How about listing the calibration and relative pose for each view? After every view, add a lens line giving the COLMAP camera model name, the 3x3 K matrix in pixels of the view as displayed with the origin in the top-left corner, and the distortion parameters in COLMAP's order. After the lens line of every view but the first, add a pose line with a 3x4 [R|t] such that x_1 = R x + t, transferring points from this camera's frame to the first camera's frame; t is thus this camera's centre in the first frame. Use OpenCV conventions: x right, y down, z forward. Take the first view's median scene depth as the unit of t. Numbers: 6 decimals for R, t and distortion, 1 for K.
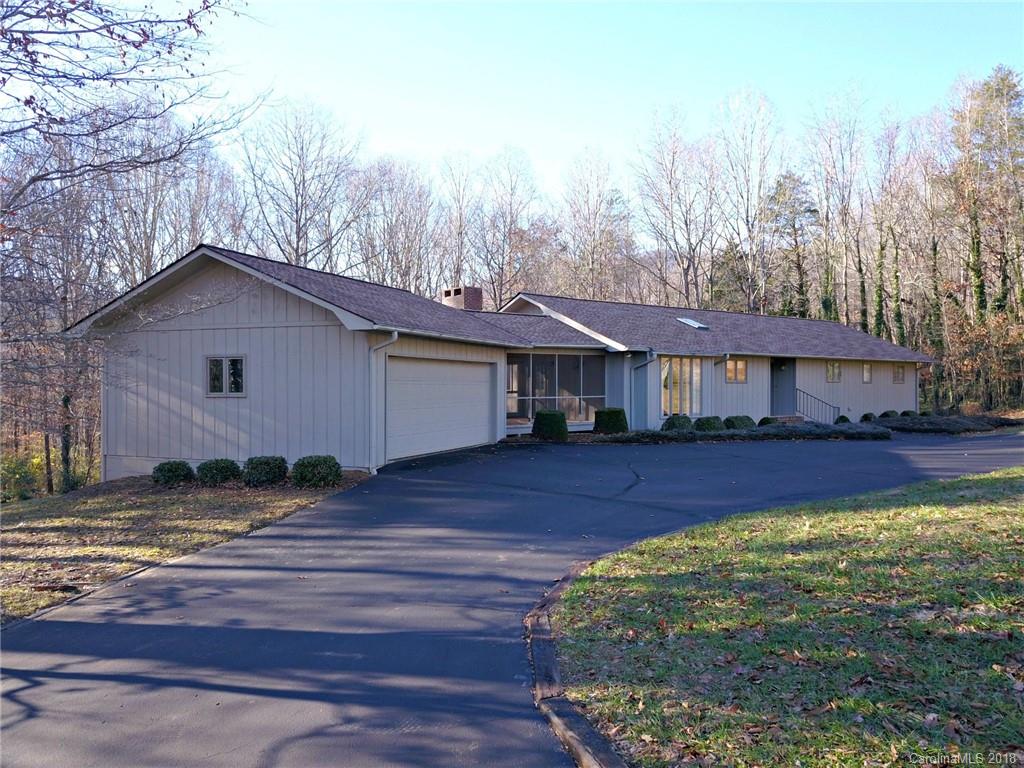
lens RADIAL K [[761.0, 0, 511.6], [0, 761.0, 386.7], [0, 0, 1]] dist [-0.017436, 0.006170]
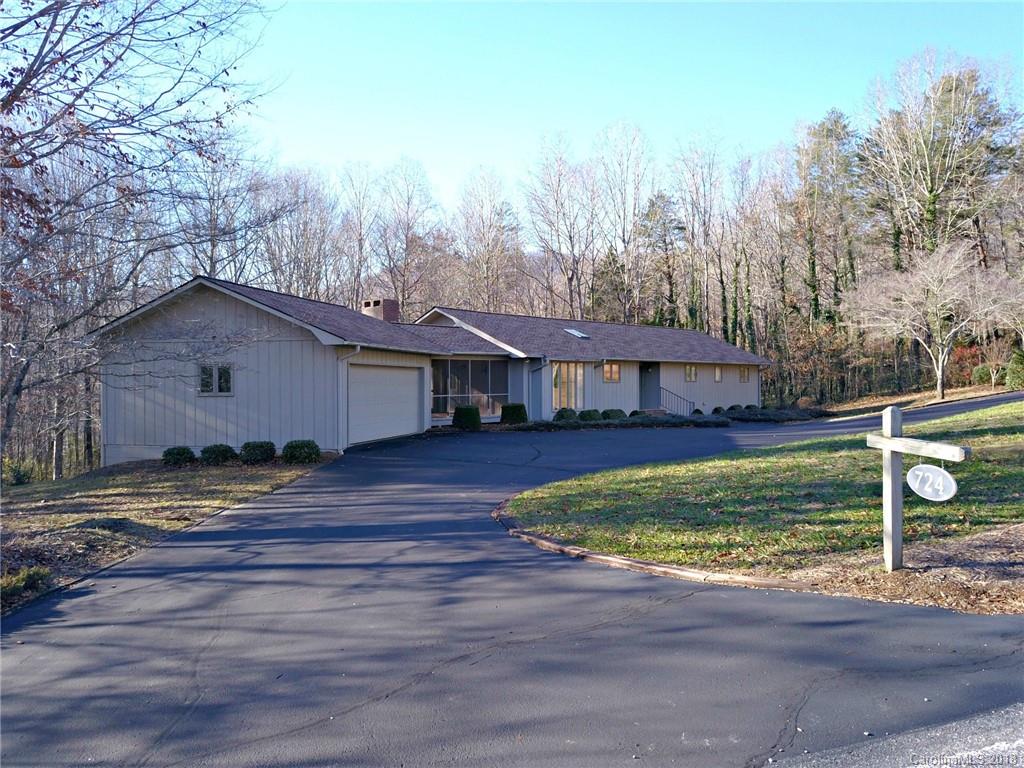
lens RADIAL K [[761.0, 0, 512.7], [0, 761.0, 383.8], [0, 0, 1]] dist [-0.017436, 0.006170]
pose [[0.988624, -0.002713, 0.150384, -0.044504], [0.002931, 0.999995, -0.001228, -0.002157], [-0.150380, 0.001655, 0.988627, -0.178395]]
